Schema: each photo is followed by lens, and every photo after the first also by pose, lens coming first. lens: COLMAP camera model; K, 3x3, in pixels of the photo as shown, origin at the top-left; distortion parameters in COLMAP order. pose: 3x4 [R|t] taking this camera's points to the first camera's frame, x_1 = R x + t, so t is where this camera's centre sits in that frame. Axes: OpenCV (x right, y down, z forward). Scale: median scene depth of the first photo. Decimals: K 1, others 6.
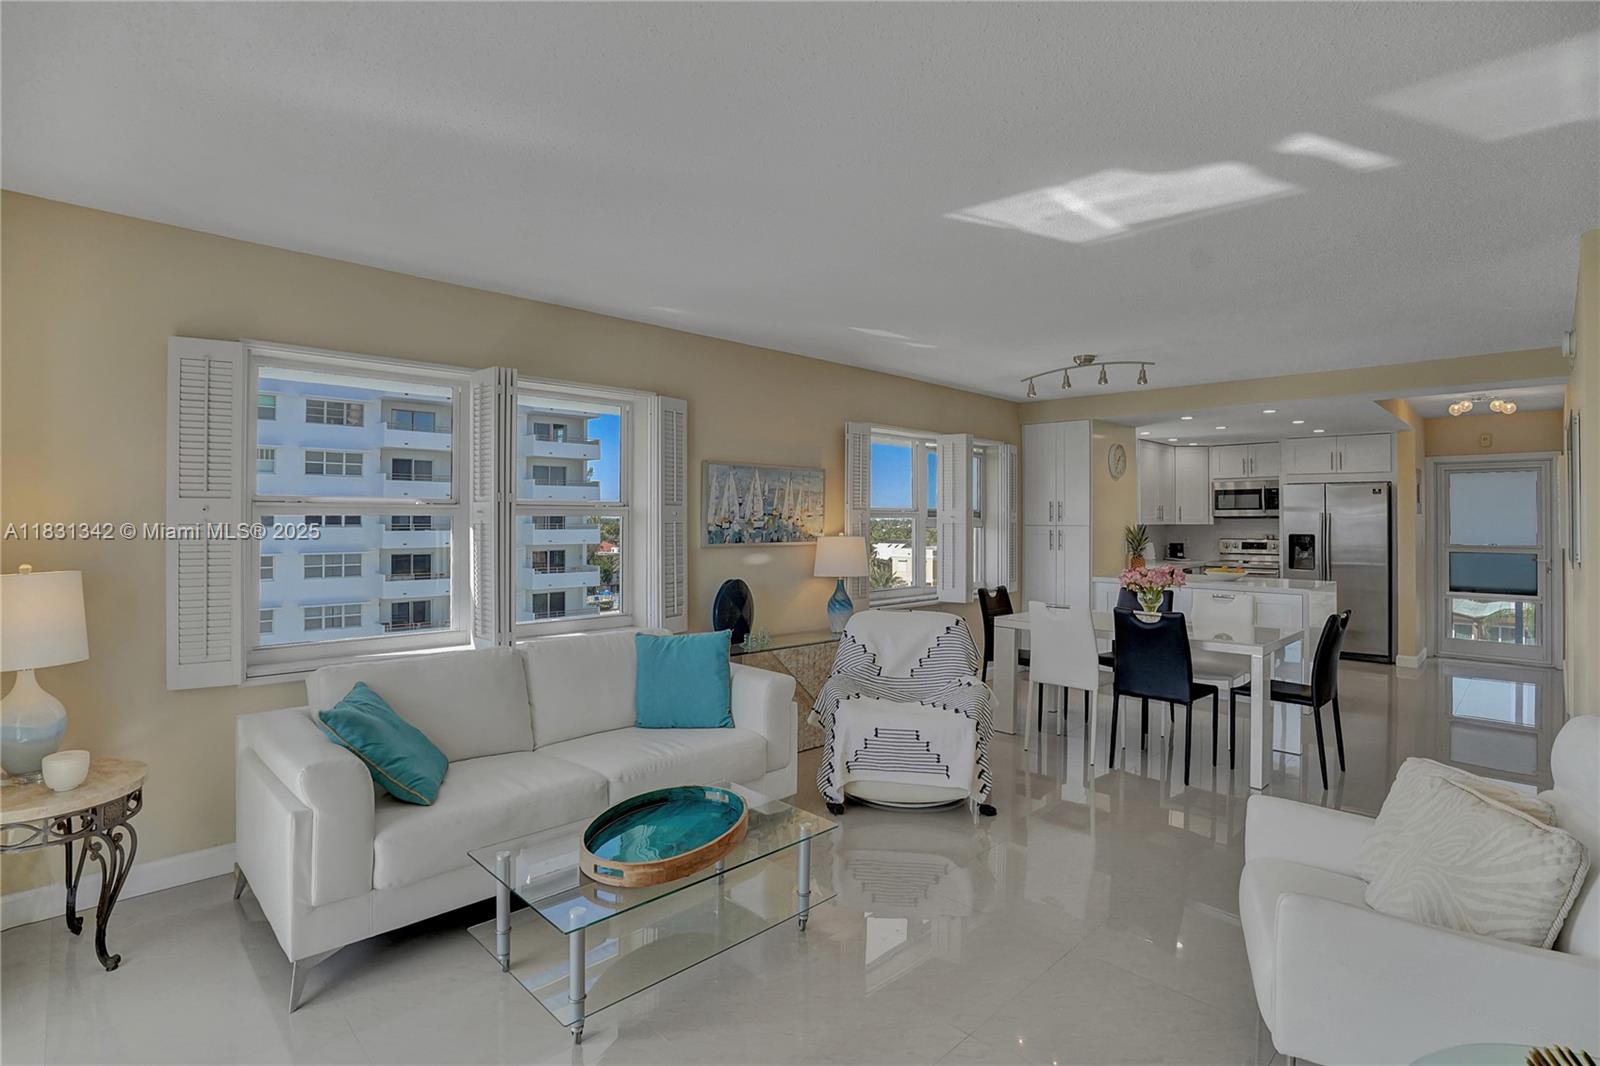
lens RADIAL K [[779.6, 0, 828.4], [0, 779.6, 511.0], [0, 0, 1]] dist [-0.001595, 0.000775]
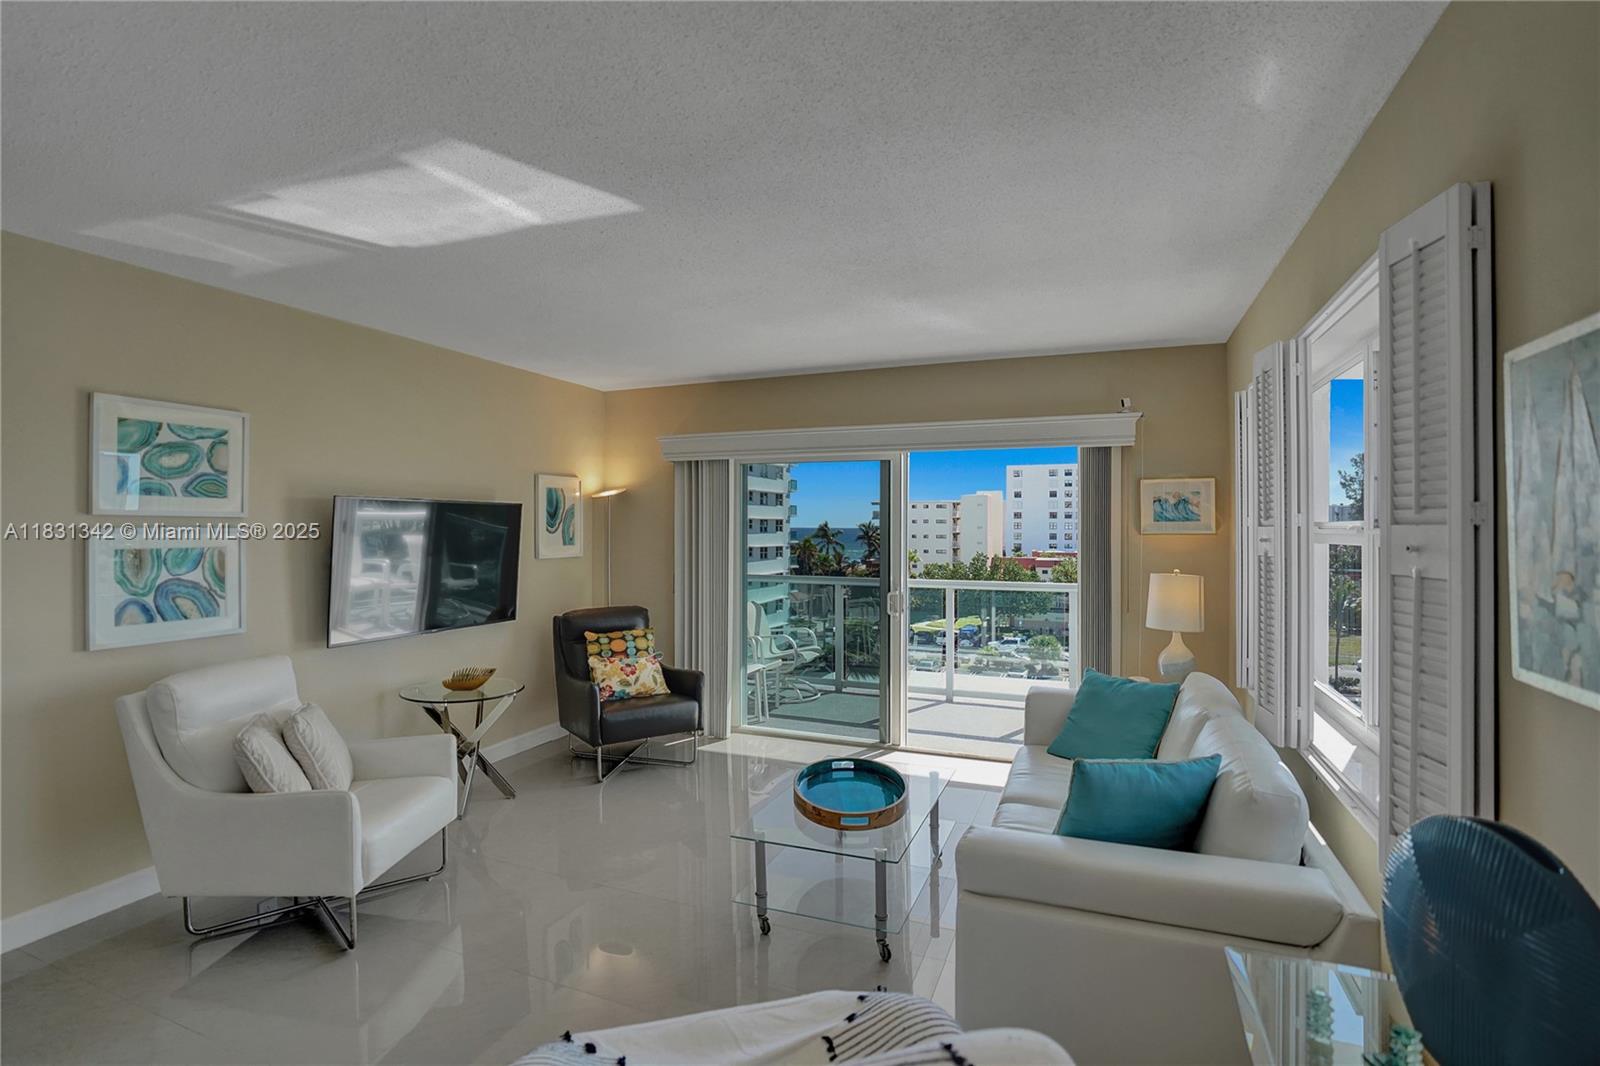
lens RADIAL K [[757.6, 0, 796.4], [0, 757.6, 528.8], [0, 0, 1]] dist [-0.071554, 0.029386]
pose [[-0.939141, -0.005117, -0.343494, 0.101108], [-0.002038, 0.999954, -0.009324, -0.001258], [0.343526, -0.008057, -0.939109, 0.722370]]
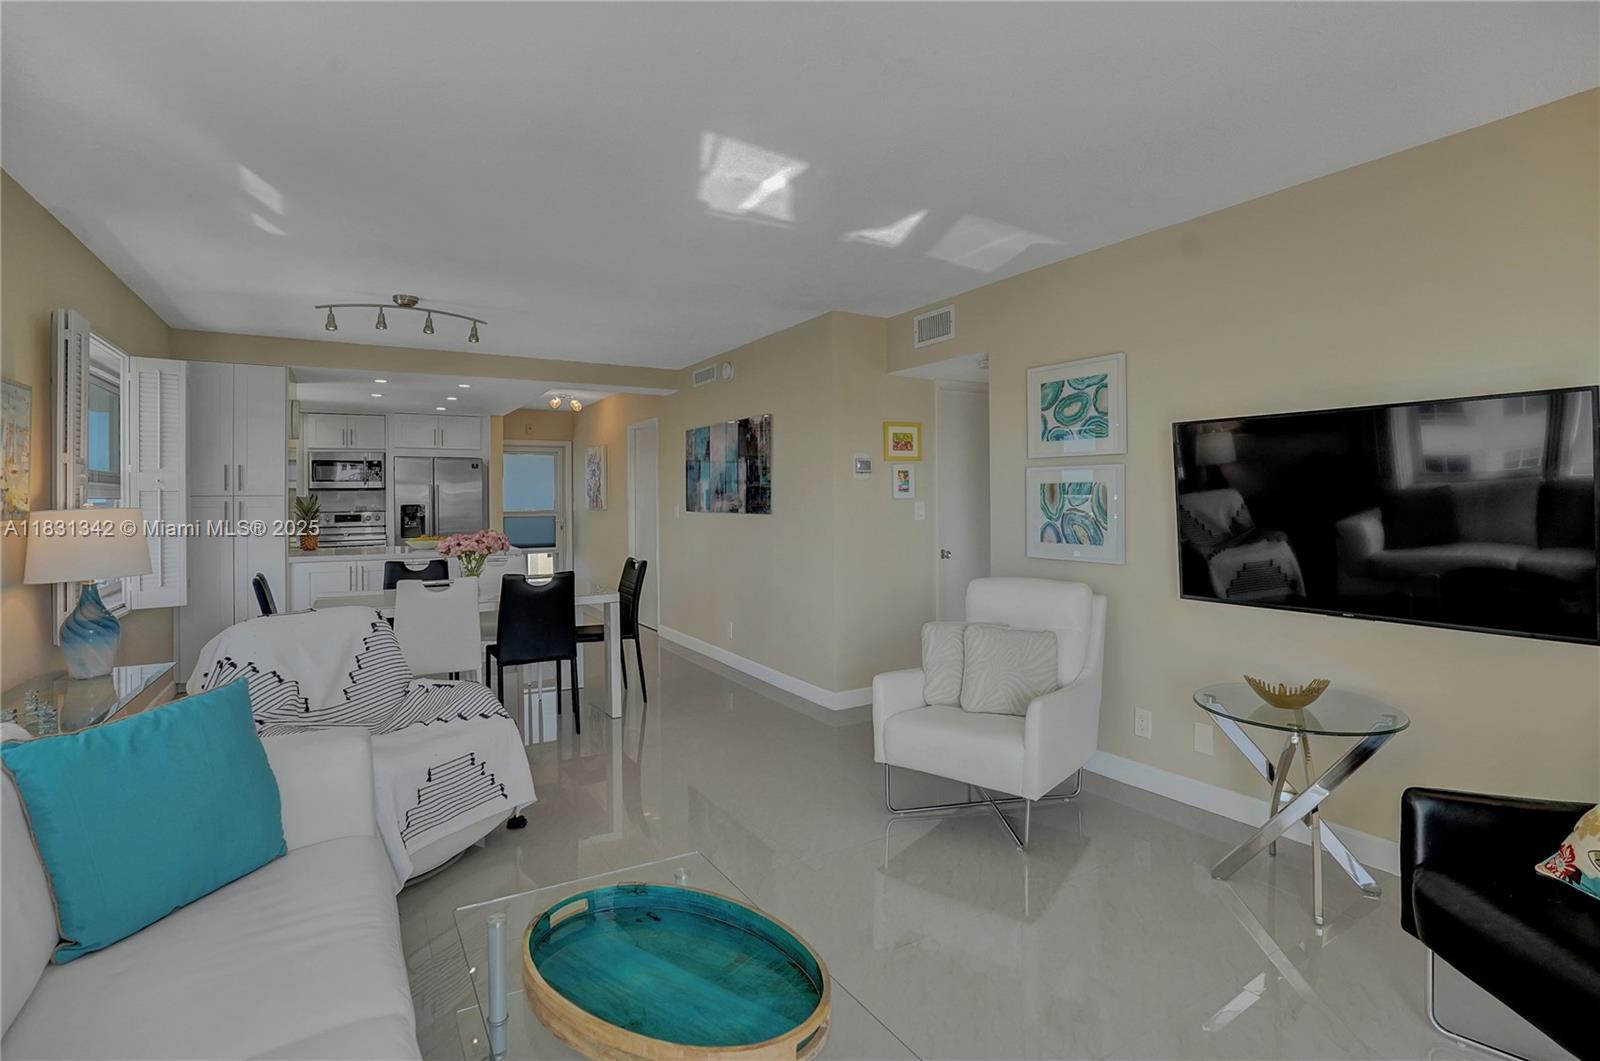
lens RADIAL K [[757.0, 0, 794.5], [0, 757.0, 497.8], [0, 0, 1]] dist [-0.070318, 0.029699]
pose [[0.281443, -0.005870, 0.959560, -0.249380], [-0.003125, 0.999970, 0.007034, 0.013602], [-0.959573, -0.004978, 0.281416, 0.251628]]
